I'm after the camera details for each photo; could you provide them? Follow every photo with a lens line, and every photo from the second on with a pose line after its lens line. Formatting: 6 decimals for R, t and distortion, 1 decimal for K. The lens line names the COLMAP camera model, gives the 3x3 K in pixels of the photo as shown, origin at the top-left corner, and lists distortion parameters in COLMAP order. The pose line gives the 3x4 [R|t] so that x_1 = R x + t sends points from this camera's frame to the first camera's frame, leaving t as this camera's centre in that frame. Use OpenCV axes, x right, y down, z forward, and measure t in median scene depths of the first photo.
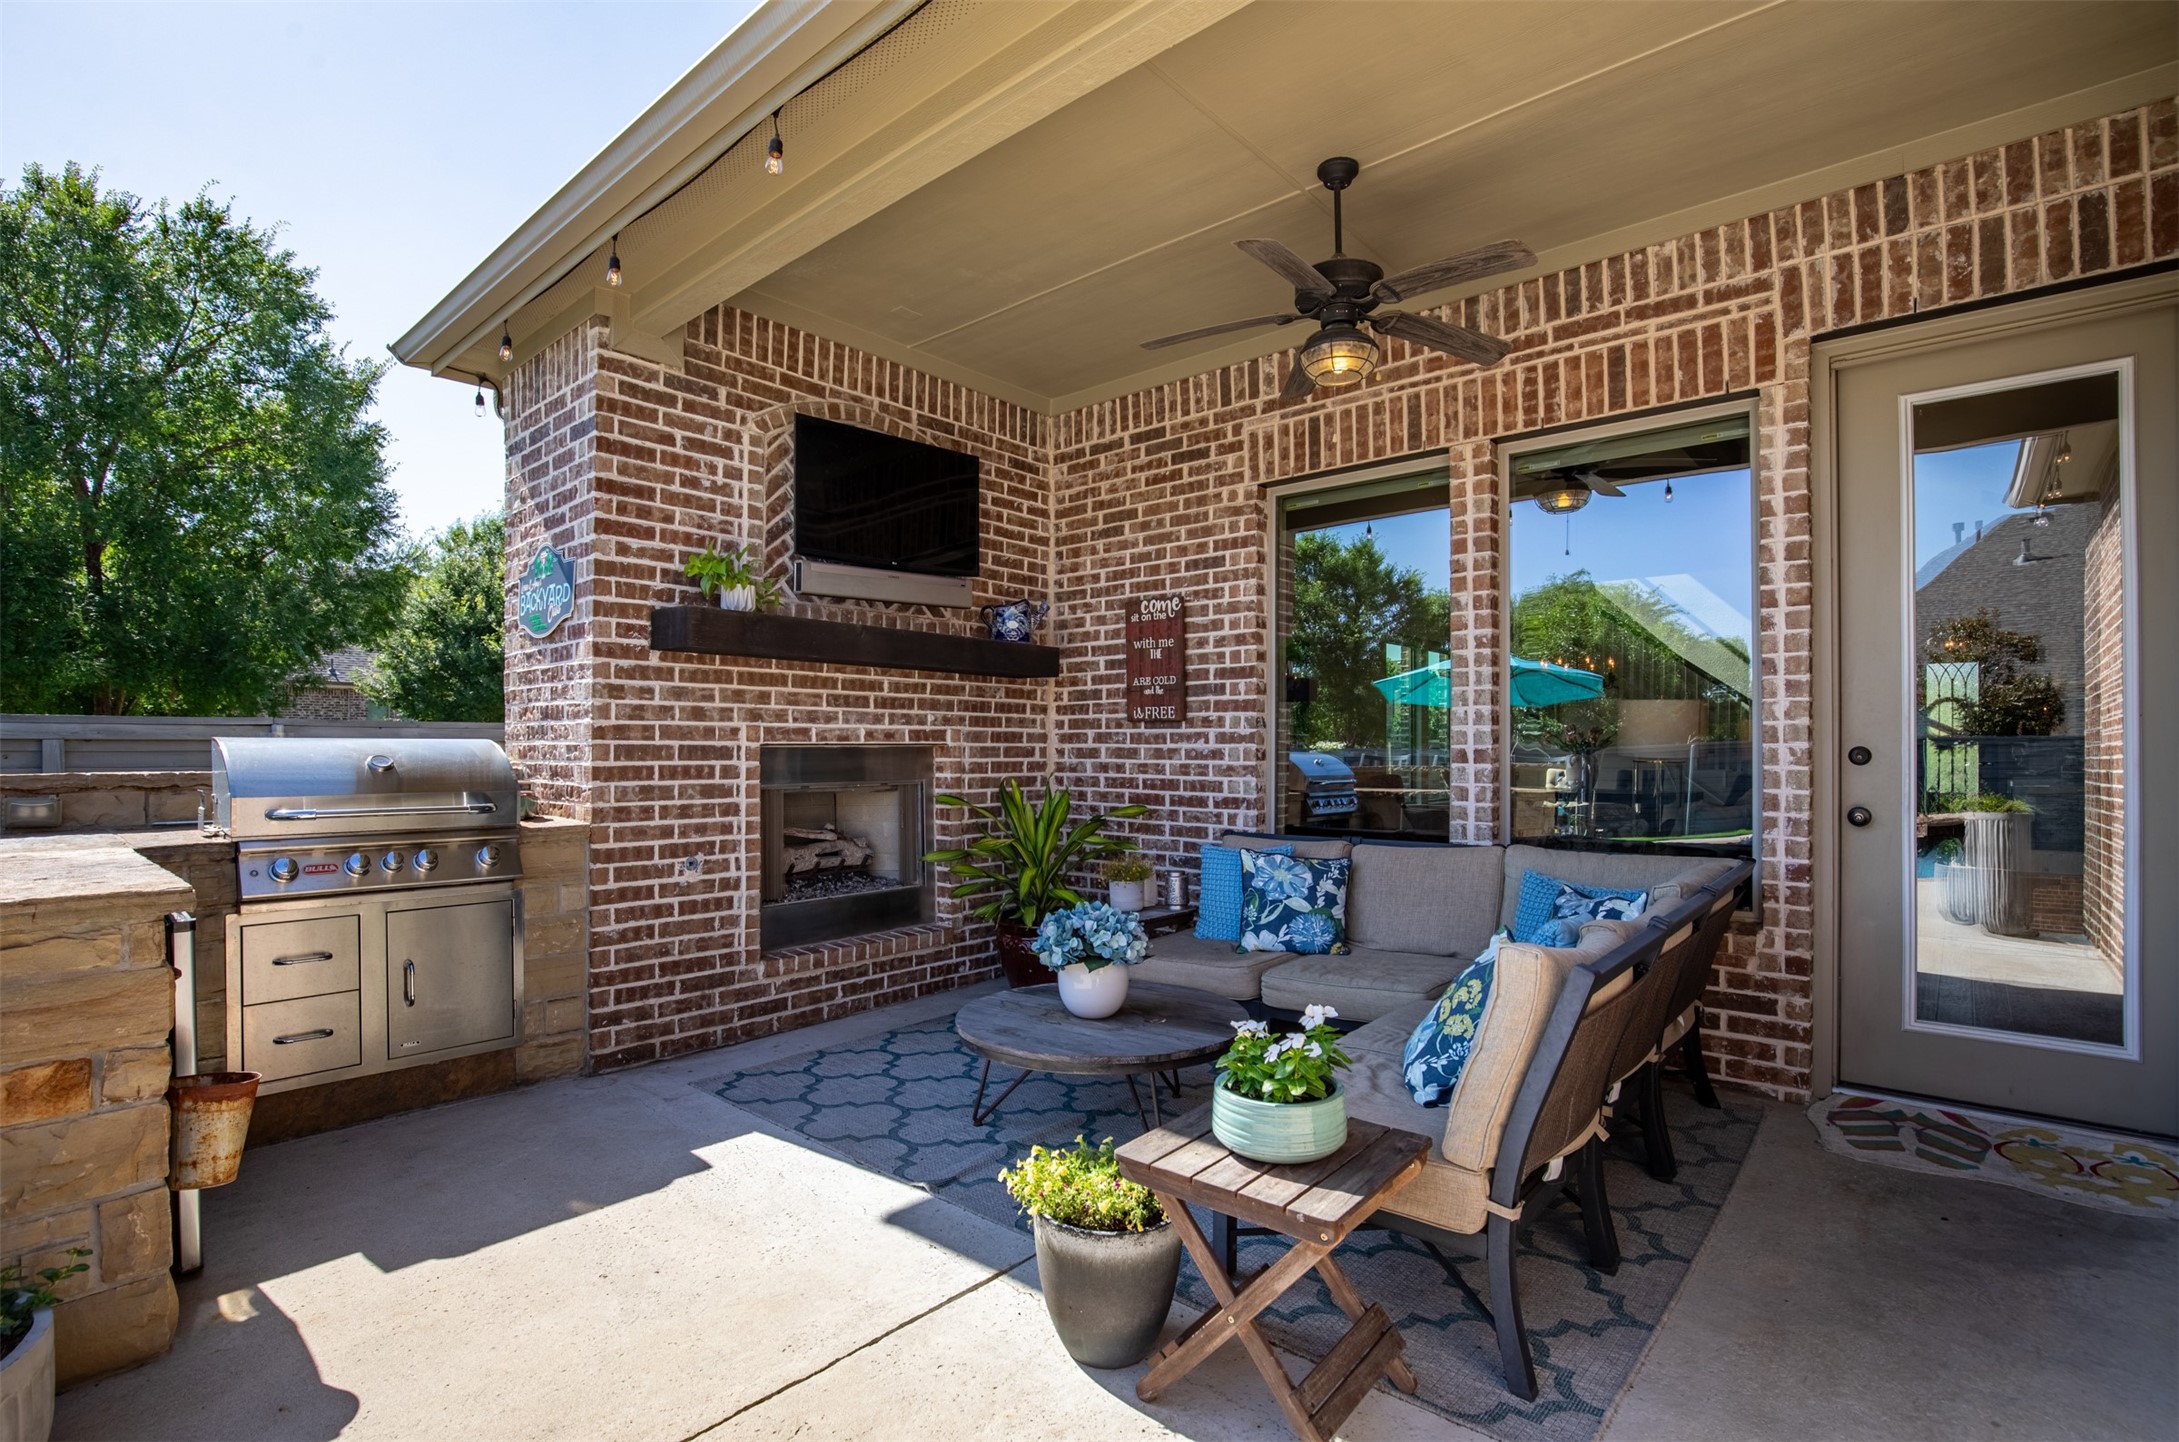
lens RADIAL K [[1007.3, 0, 1085.3], [0, 1007.3, 740.7], [0, 0, 1]] dist [-0.035510, 0.005634]
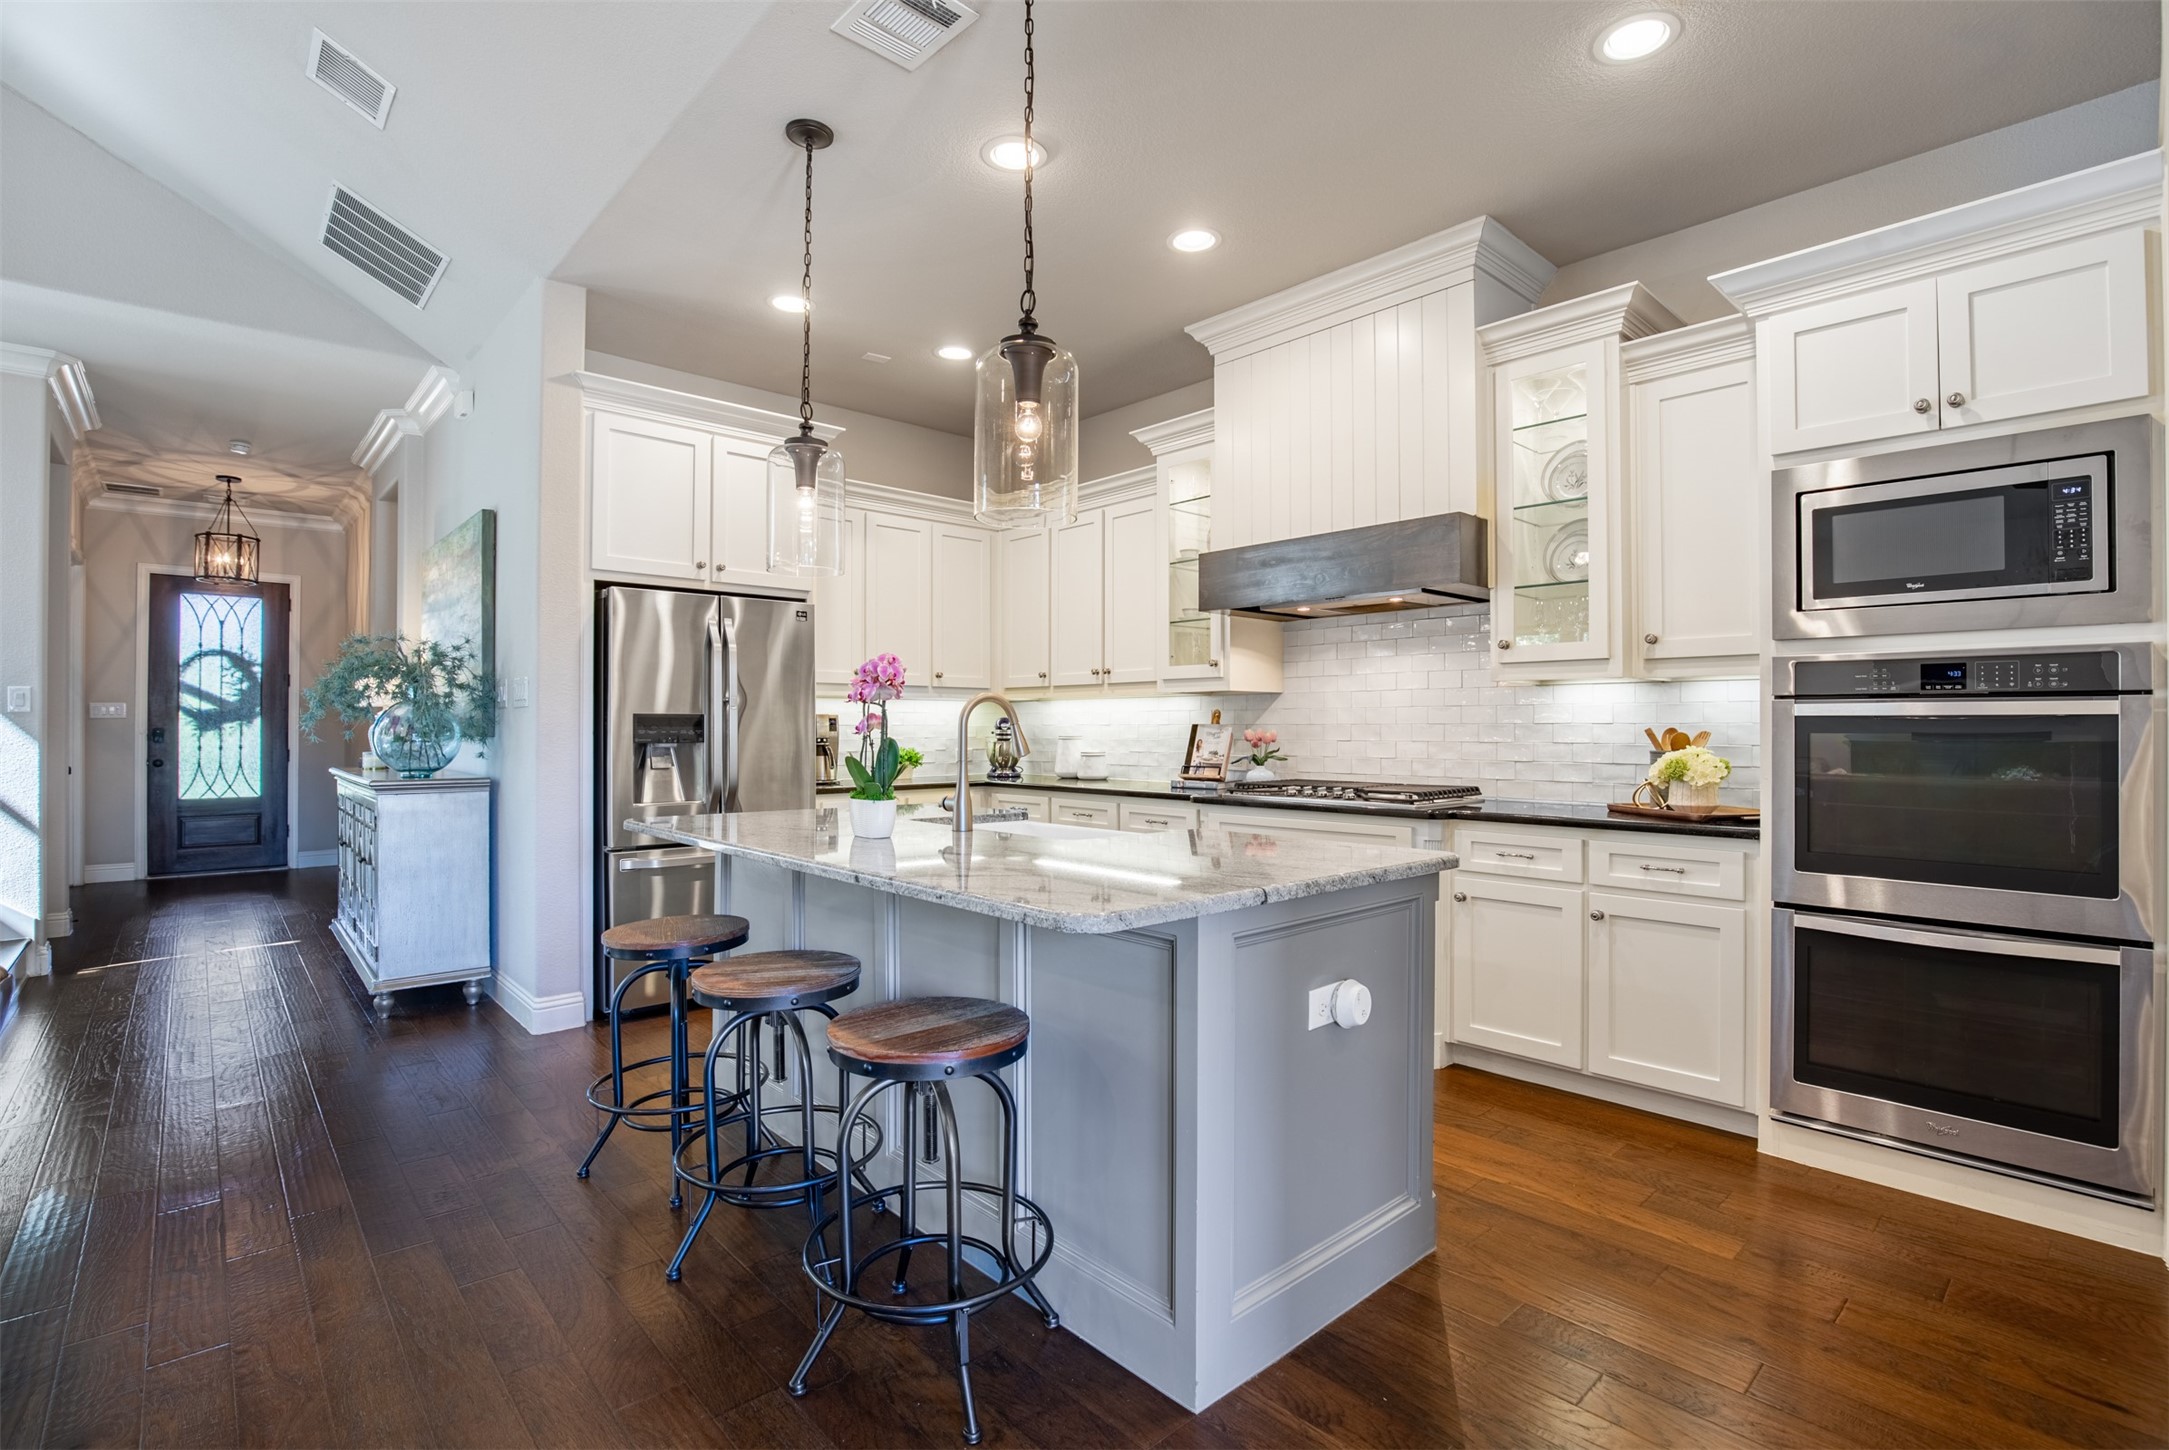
lens RADIAL K [[1002.7, 0, 1091.8], [0, 1002.7, 718.9], [0, 0, 1]] dist [-0.035510, 0.005634]
pose [[0.106064, 0.007153, 0.994334, 0.299160], [0.003318, 0.999966, -0.007547, 0.008253], [-0.994354, 0.004100, 0.106037, 0.357730]]
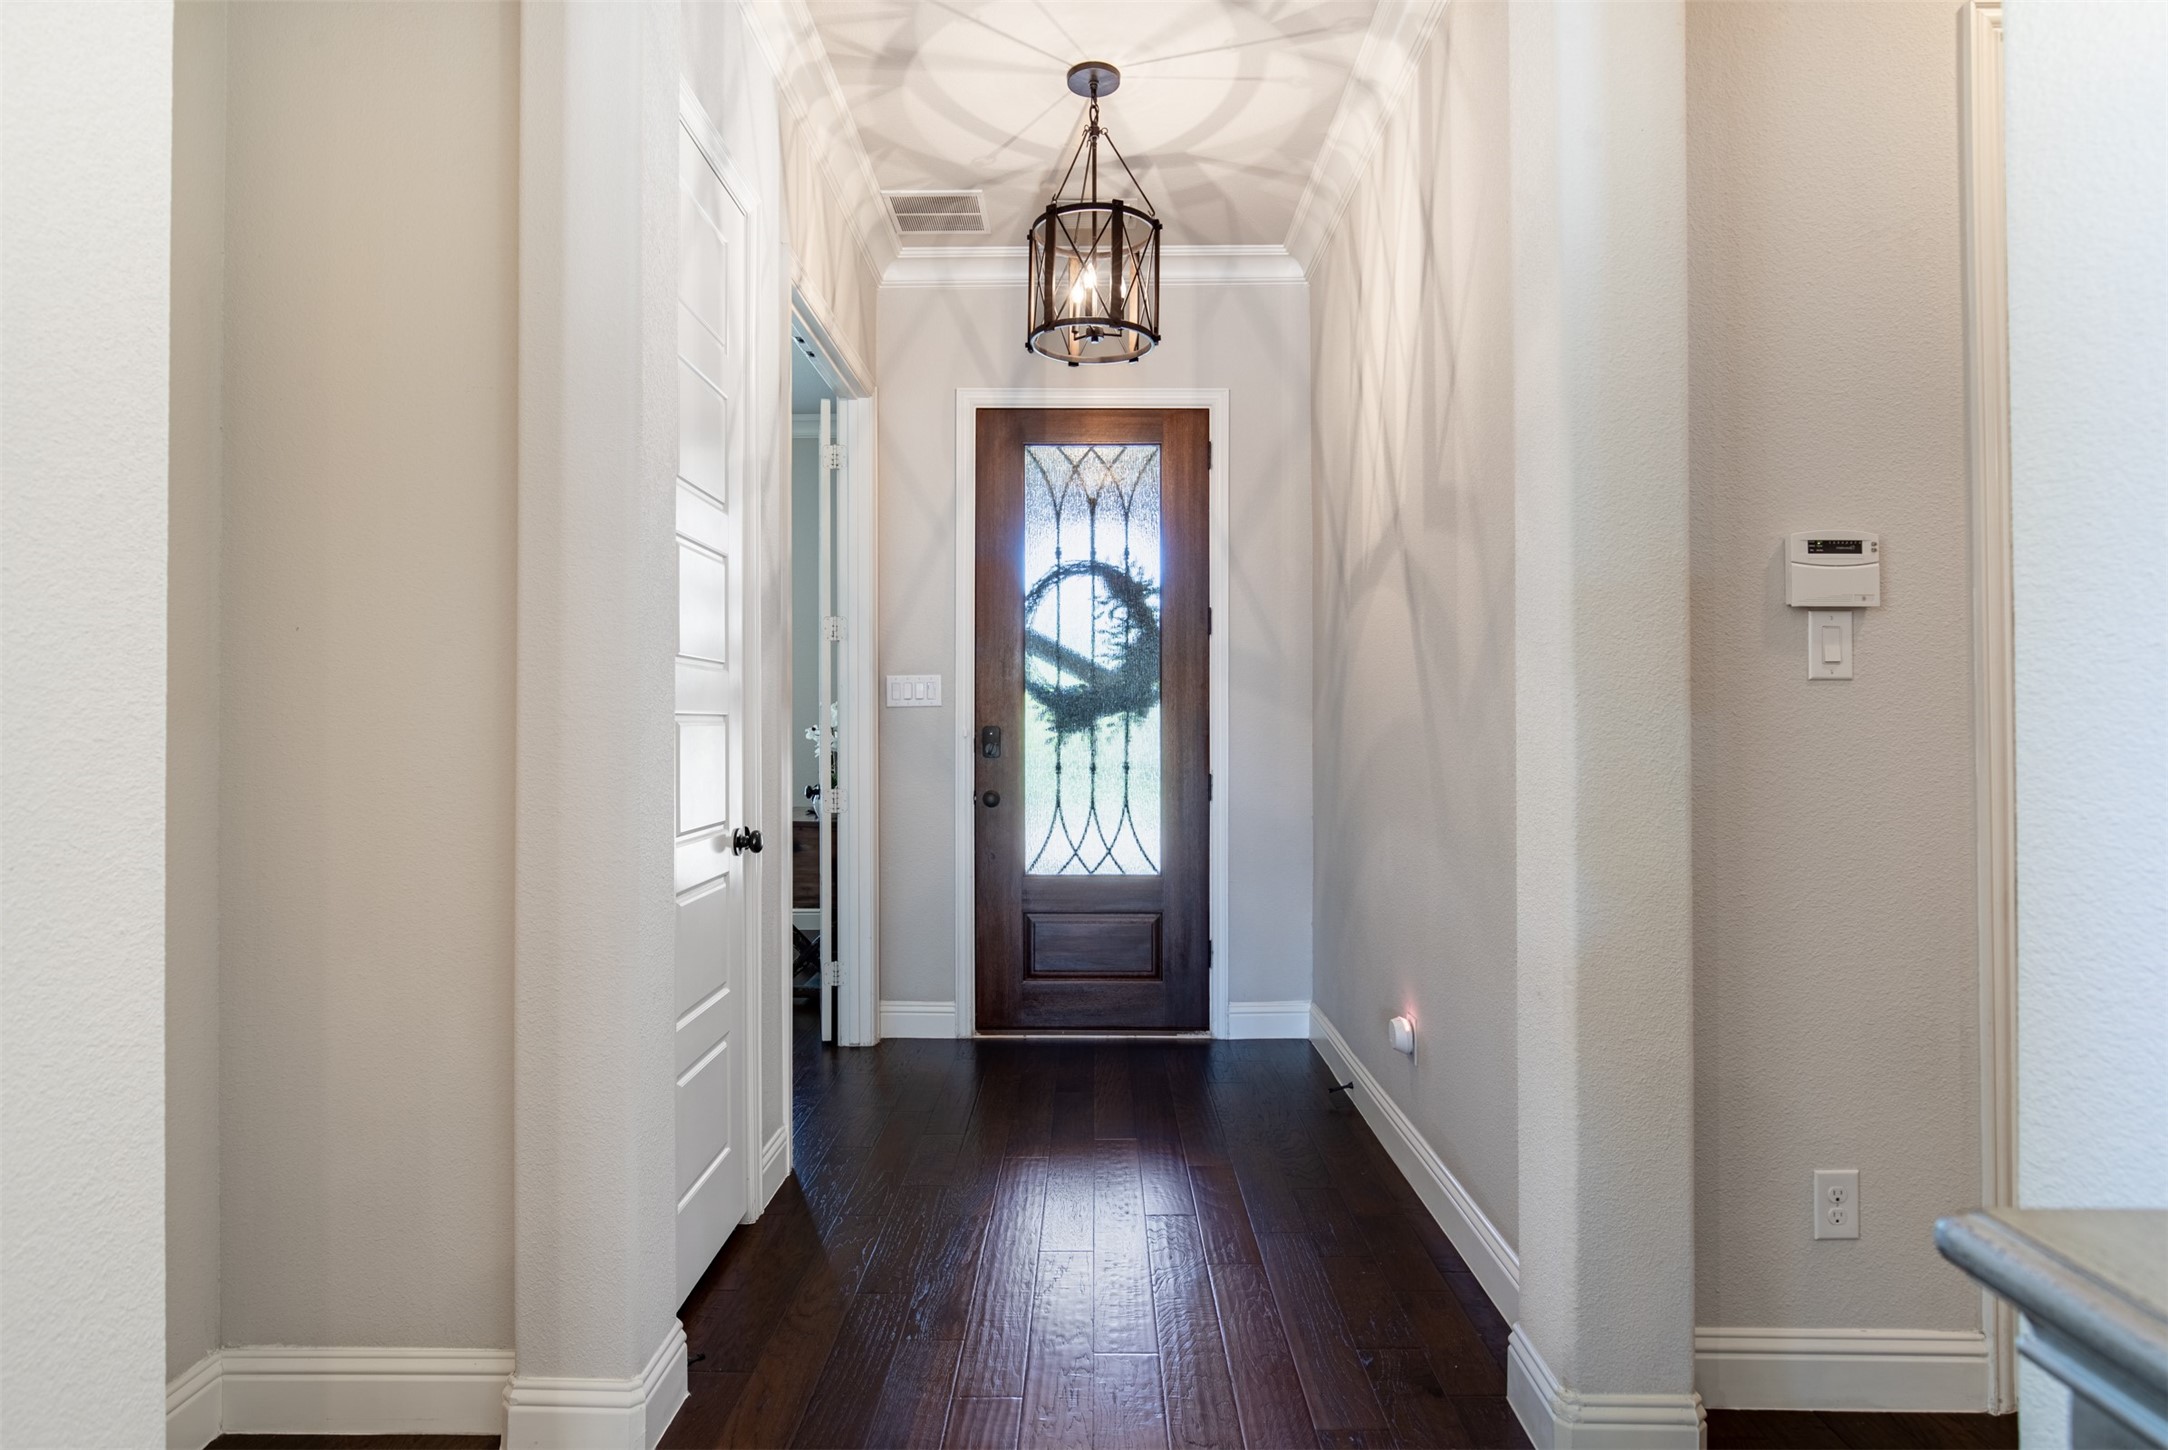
lens RADIAL K [[1178.4, 0, 1076.5], [0, 1178.4, 705.0], [0, 0, 1]] dist [-0.006337, -0.000244]
pose [[0.762109, 0.009421, 0.647381, 0.638228], [0.003203, 0.999827, -0.018322, 0.007430], [-0.647441, 0.016037, 0.761947, 0.721079]]
